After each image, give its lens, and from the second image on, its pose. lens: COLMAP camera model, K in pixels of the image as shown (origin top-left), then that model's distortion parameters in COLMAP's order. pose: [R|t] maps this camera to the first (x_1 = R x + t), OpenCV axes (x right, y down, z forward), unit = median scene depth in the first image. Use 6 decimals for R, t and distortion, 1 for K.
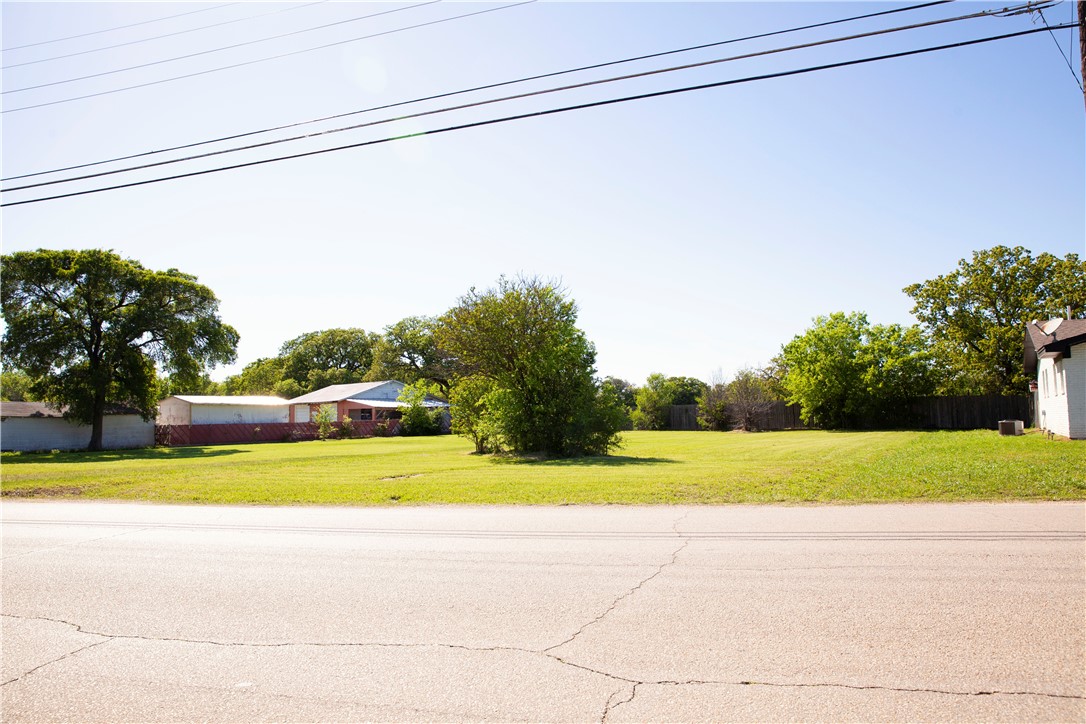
lens RADIAL K [[753.5, 0, 549.6], [0, 753.5, 362.2], [0, 0, 1]] dist [-0.089612, 0.058464]
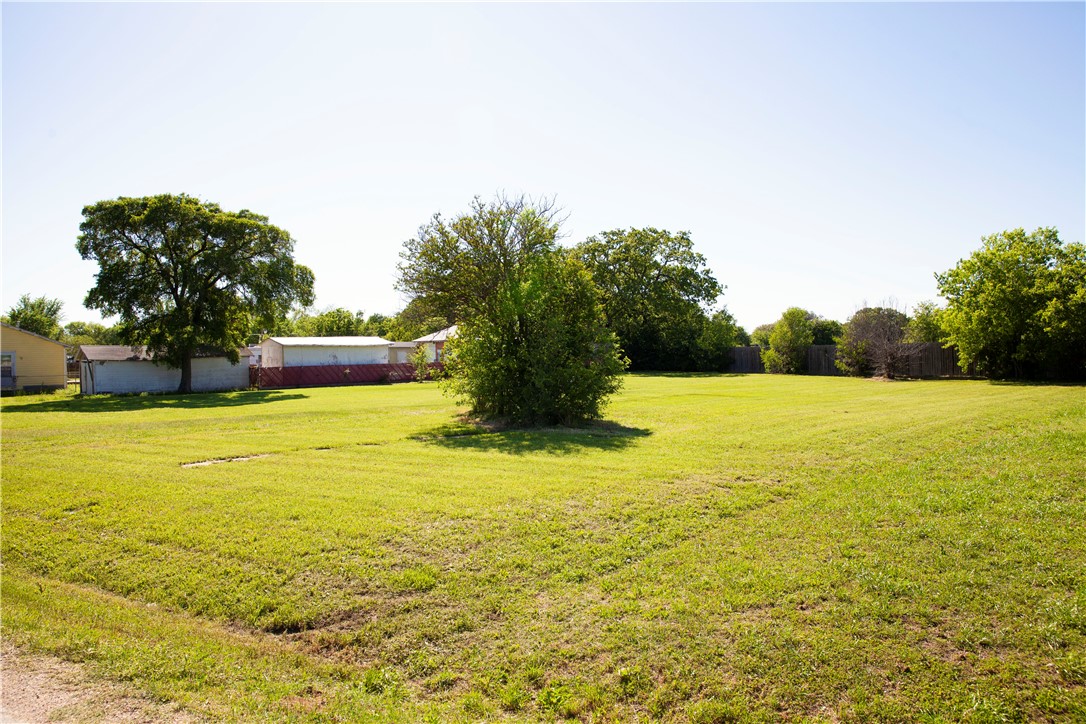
lens RADIAL K [[753.5, 0, 545.3], [0, 753.5, 363.6], [0, 0, 1]] dist [-0.089612, 0.058464]
pose [[0.962415, 0.008147, -0.271462, 0.128265], [0.017320, 0.995674, 0.091289, -0.005399], [0.271031, -0.092559, 0.958110, 0.130017]]
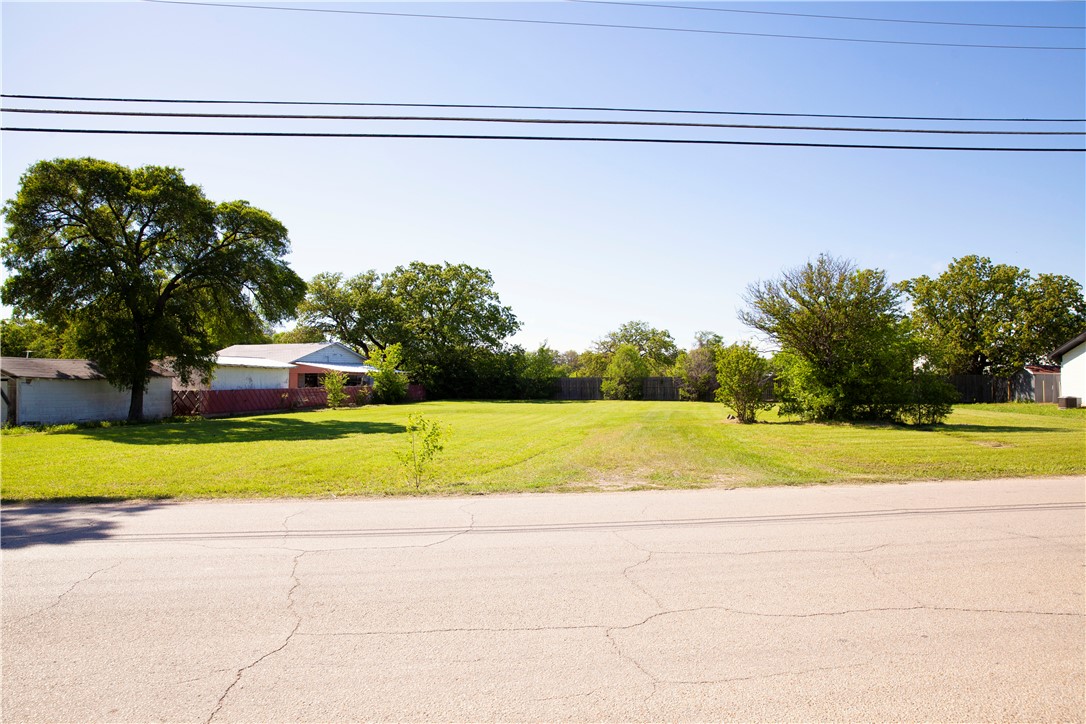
lens RADIAL K [[753.5, 0, 541.4], [0, 753.5, 362.7], [0, 0, 1]] dist [-0.089612, 0.058464]
pose [[0.929817, 0.026959, 0.367034, -0.443587], [-0.043294, 0.998401, 0.036346, 0.007477], [-0.365467, -0.049685, 0.929497, 0.093734]]
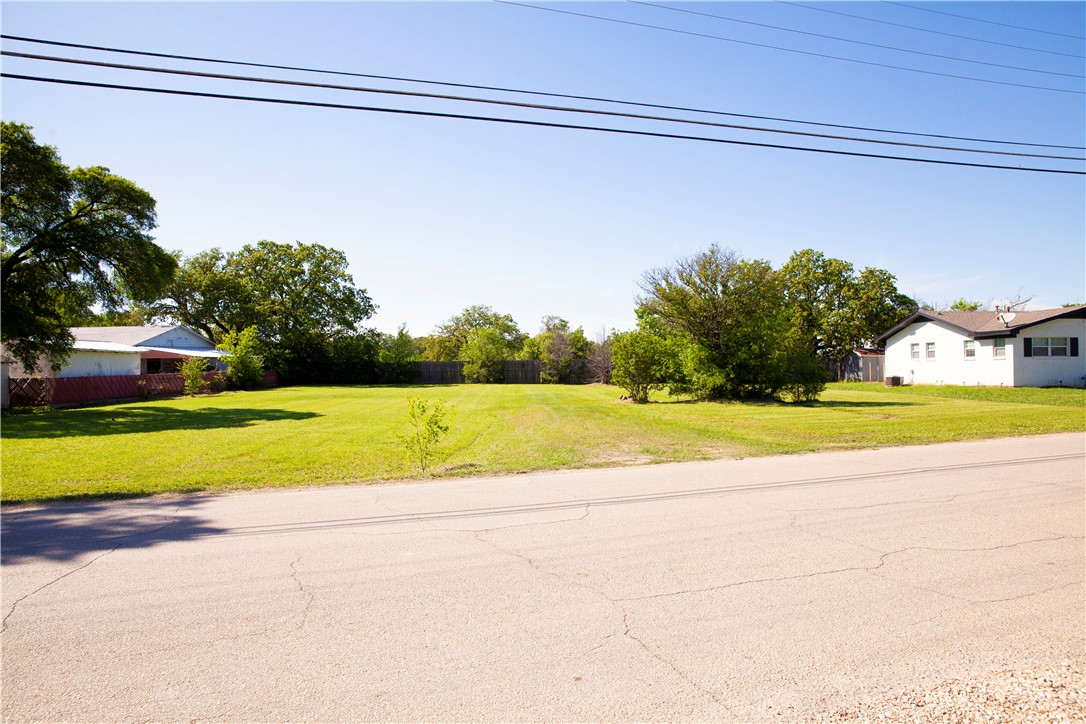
lens RADIAL K [[753.5, 0, 545.2], [0, 753.5, 365.6], [0, 0, 1]] dist [-0.089612, 0.058464]
pose [[0.817022, 0.012223, 0.576477, -0.505055], [-0.050036, 0.997507, 0.049765, 0.011453], [-0.574432, -0.069503, 0.815596, 0.118879]]
